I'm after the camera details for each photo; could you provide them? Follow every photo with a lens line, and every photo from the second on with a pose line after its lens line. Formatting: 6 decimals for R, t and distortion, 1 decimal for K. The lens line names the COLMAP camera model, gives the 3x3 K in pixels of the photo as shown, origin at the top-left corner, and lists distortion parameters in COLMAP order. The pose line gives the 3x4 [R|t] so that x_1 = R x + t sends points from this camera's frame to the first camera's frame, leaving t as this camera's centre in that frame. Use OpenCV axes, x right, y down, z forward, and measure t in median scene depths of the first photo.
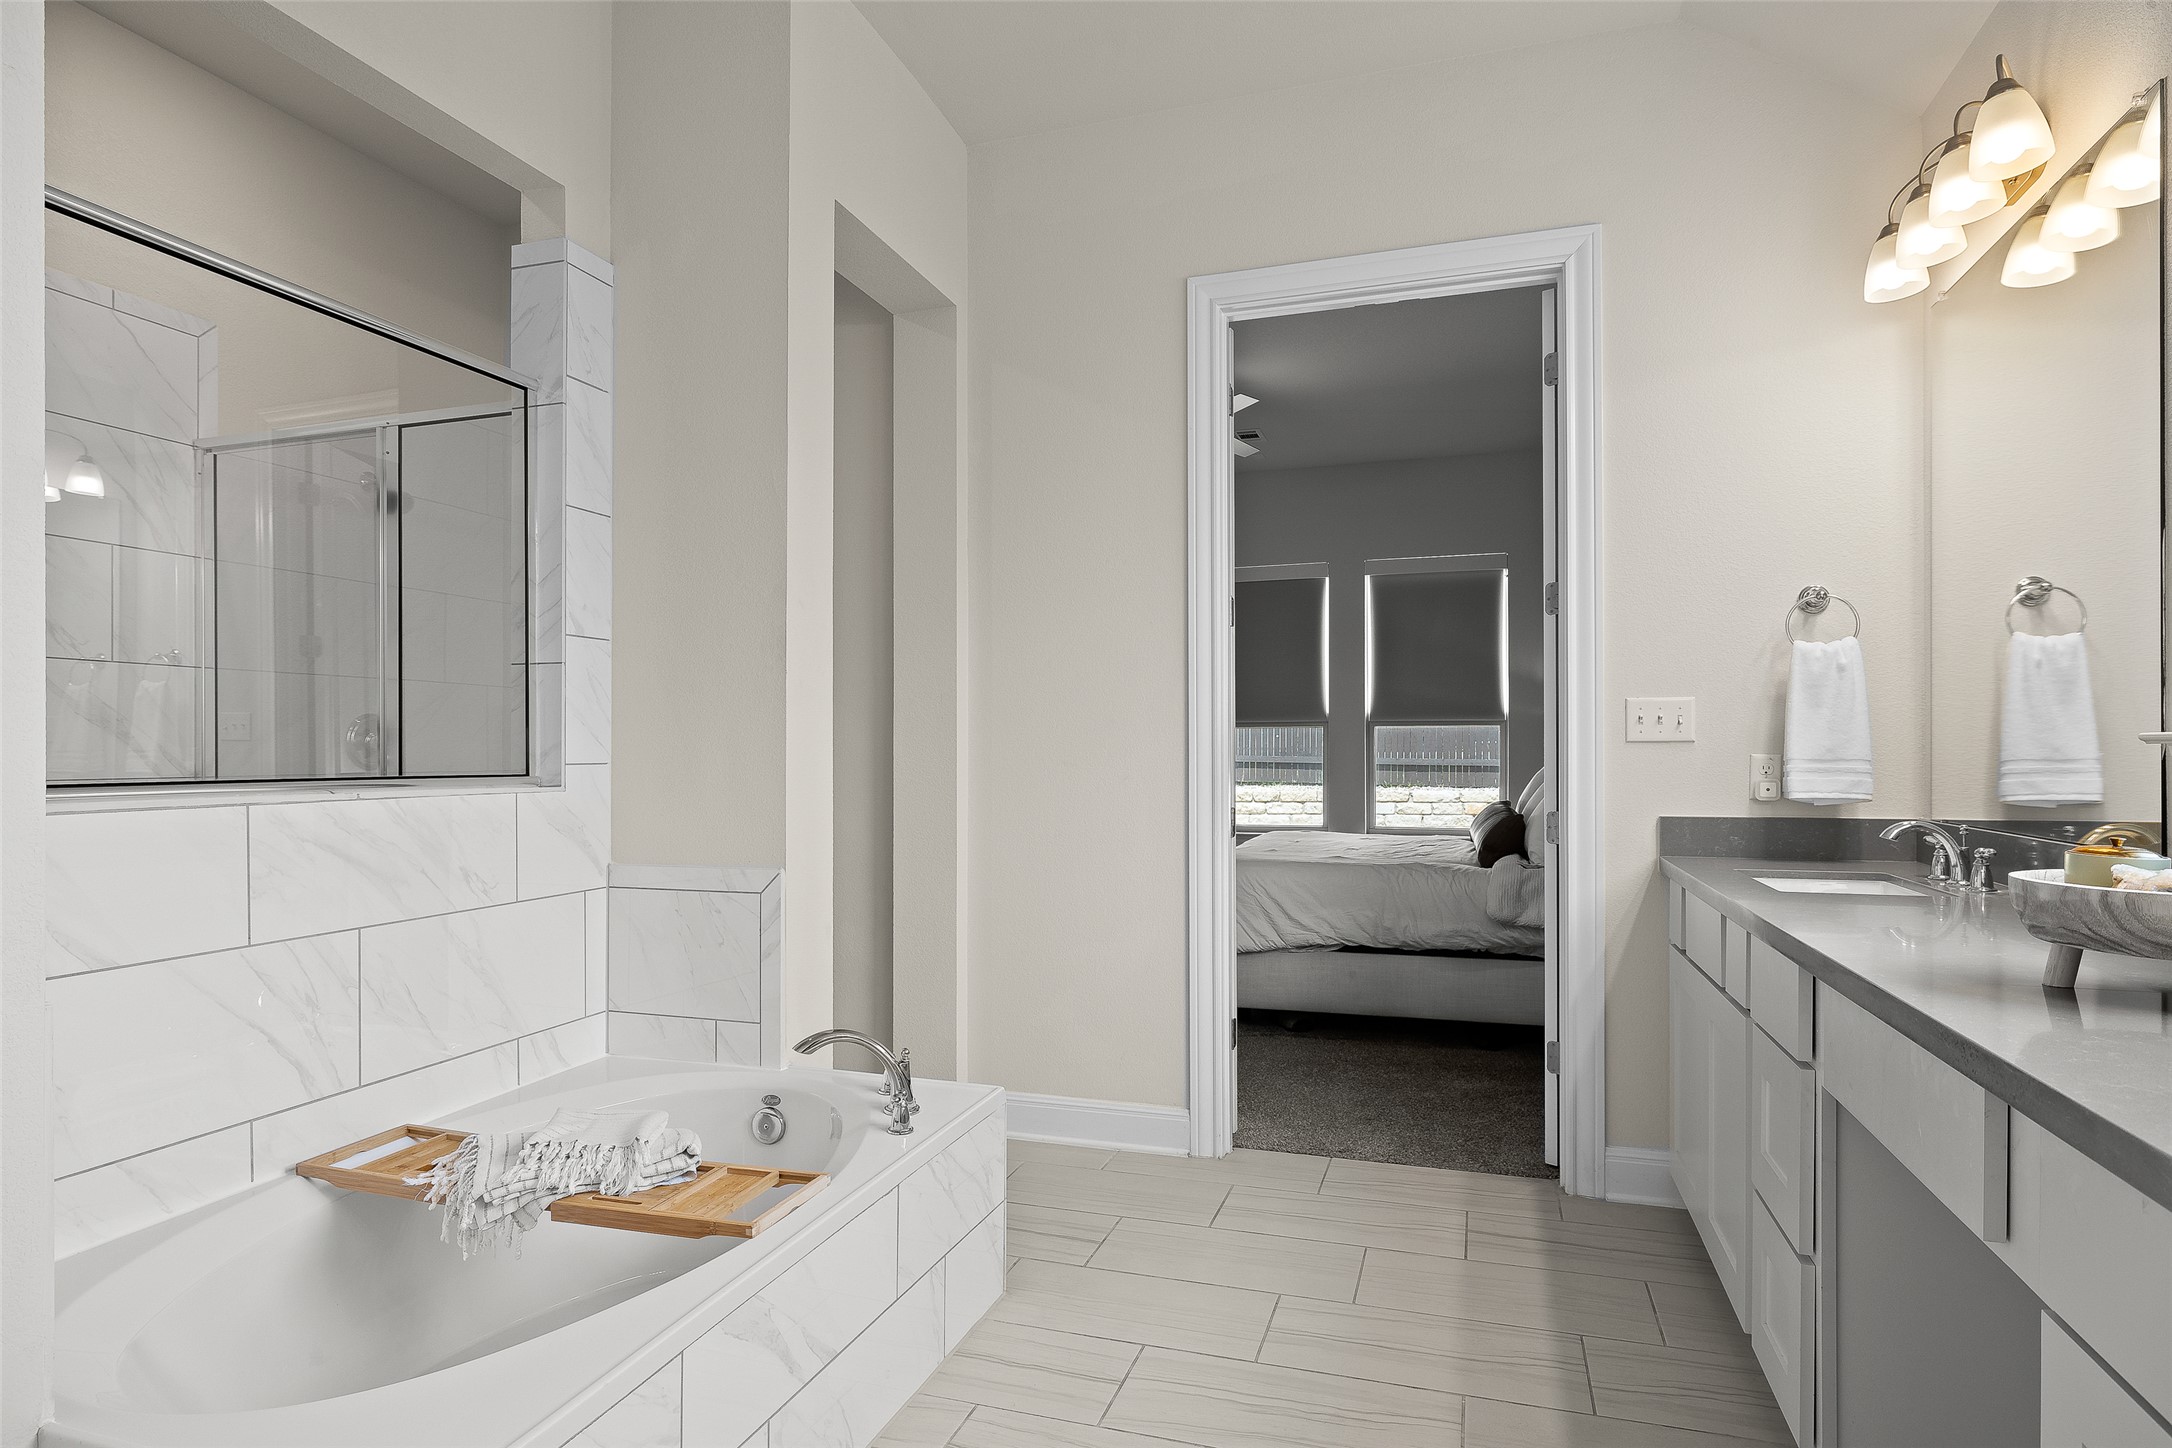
lens RADIAL K [[1164.8, 0, 1083.5], [0, 1164.8, 737.0], [0, 0, 1]] dist [0.001119, -0.003748]
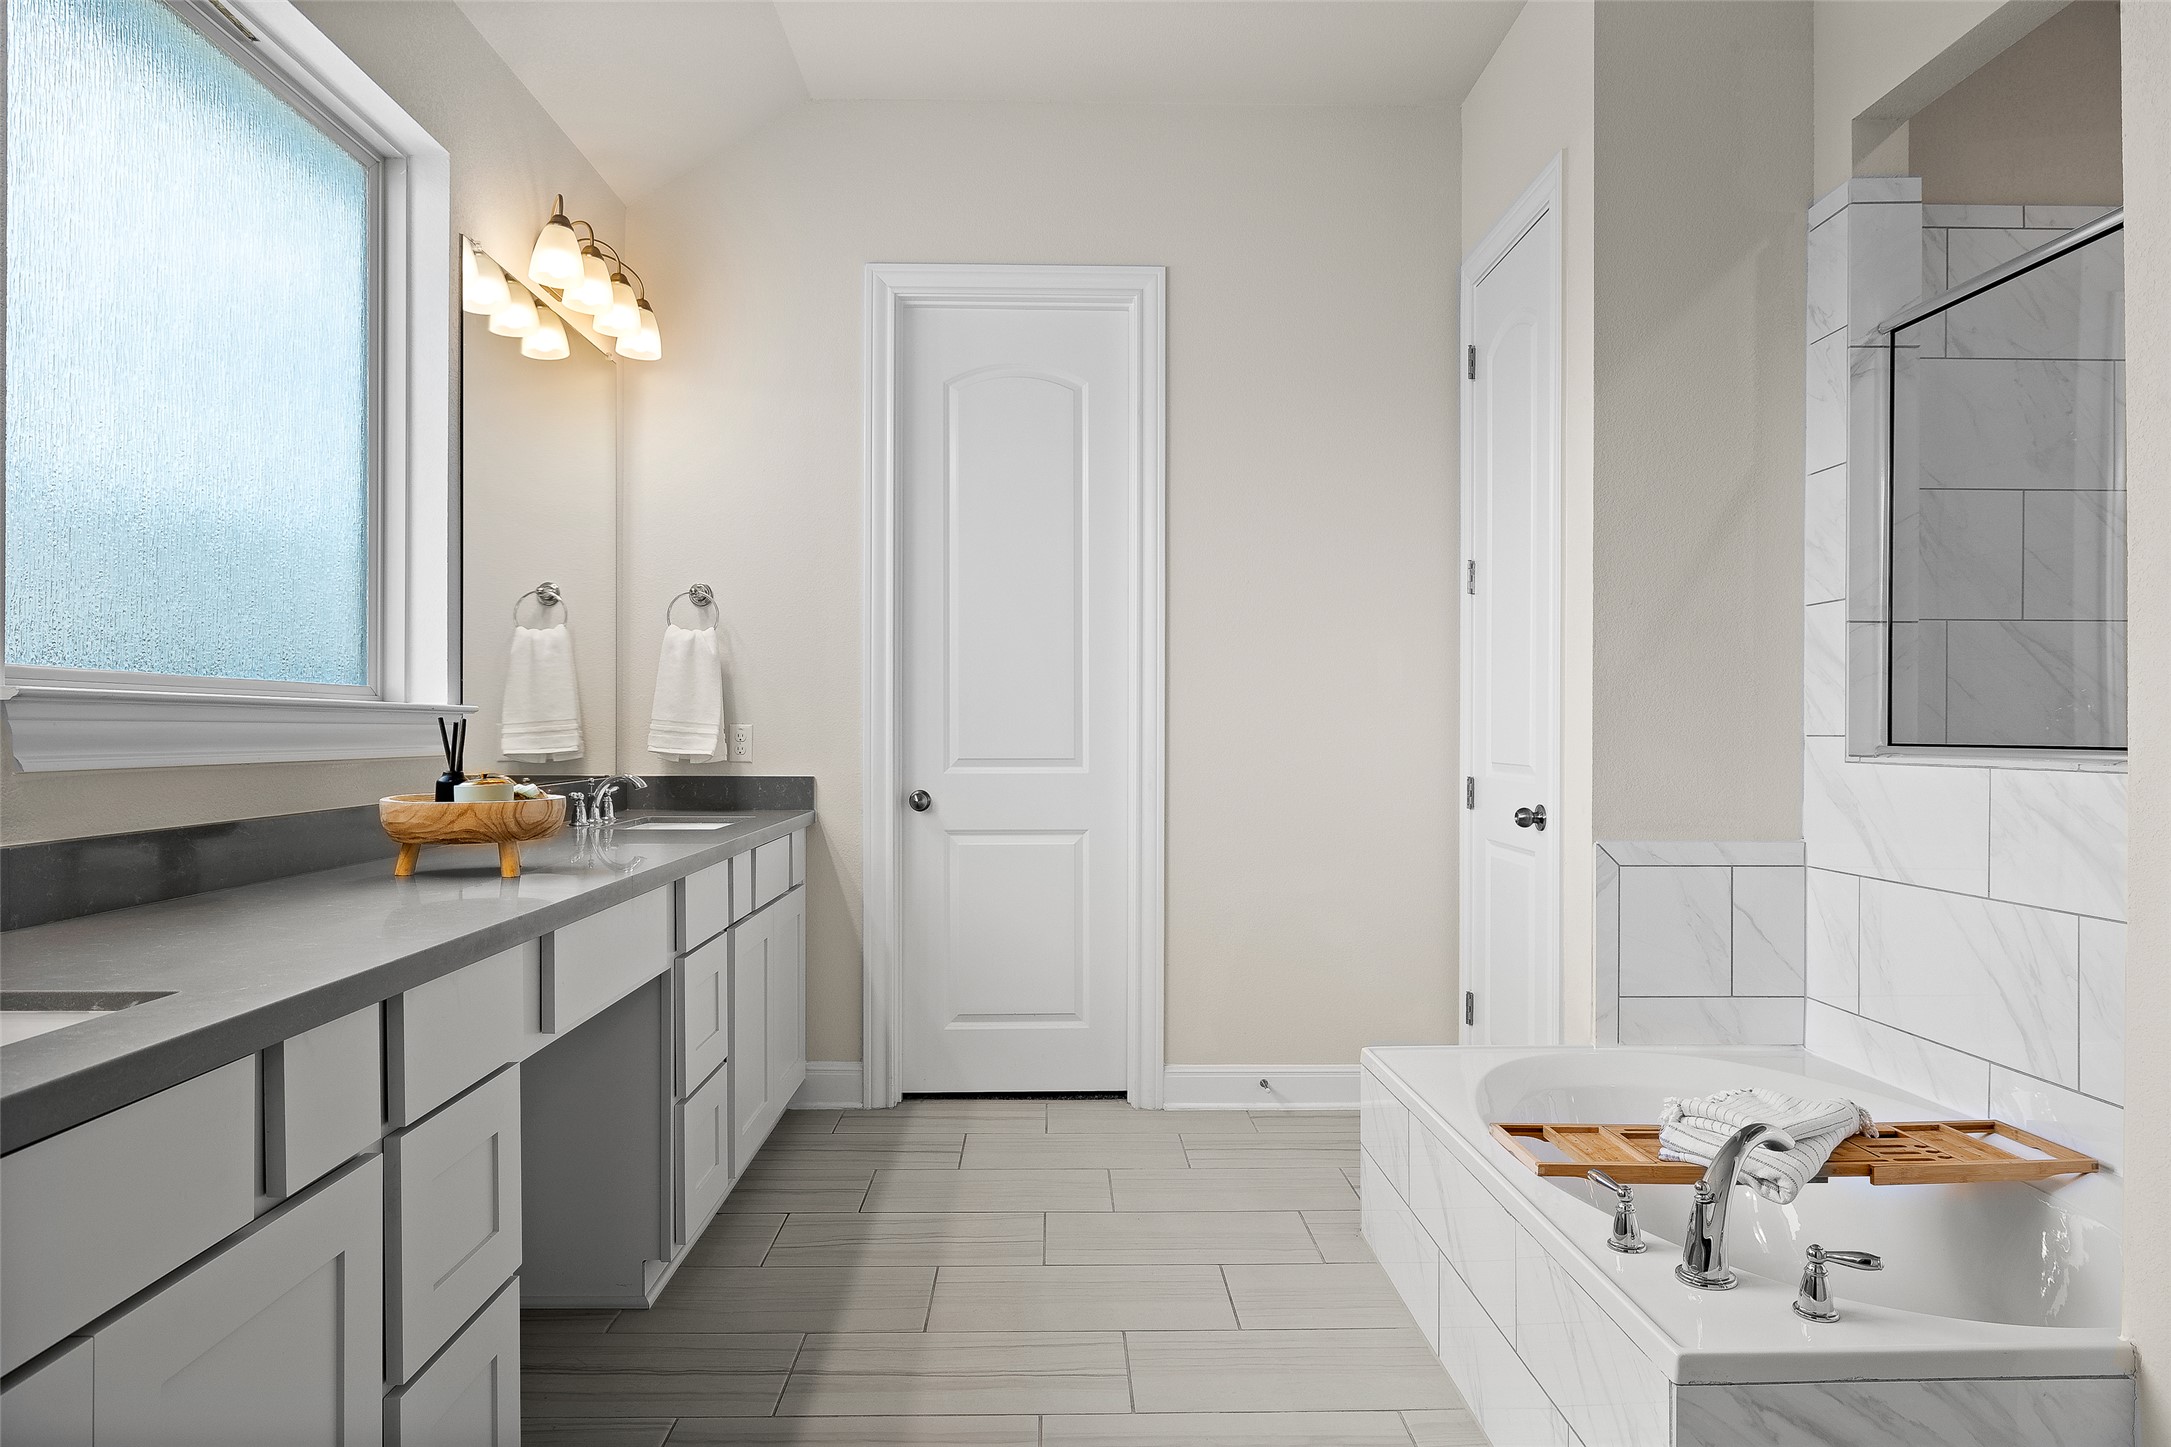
lens RADIAL K [[1307.4, 0, 1083.7], [0, 1307.4, 738.6], [0, 0, 1]] dist [0.000039, -0.000068]
pose [[-0.940238, 0.003003, -0.340504, 0.462195], [0.005067, 0.999974, -0.005170, 0.031805], [0.340480, -0.006586, -0.940229, 1.776262]]
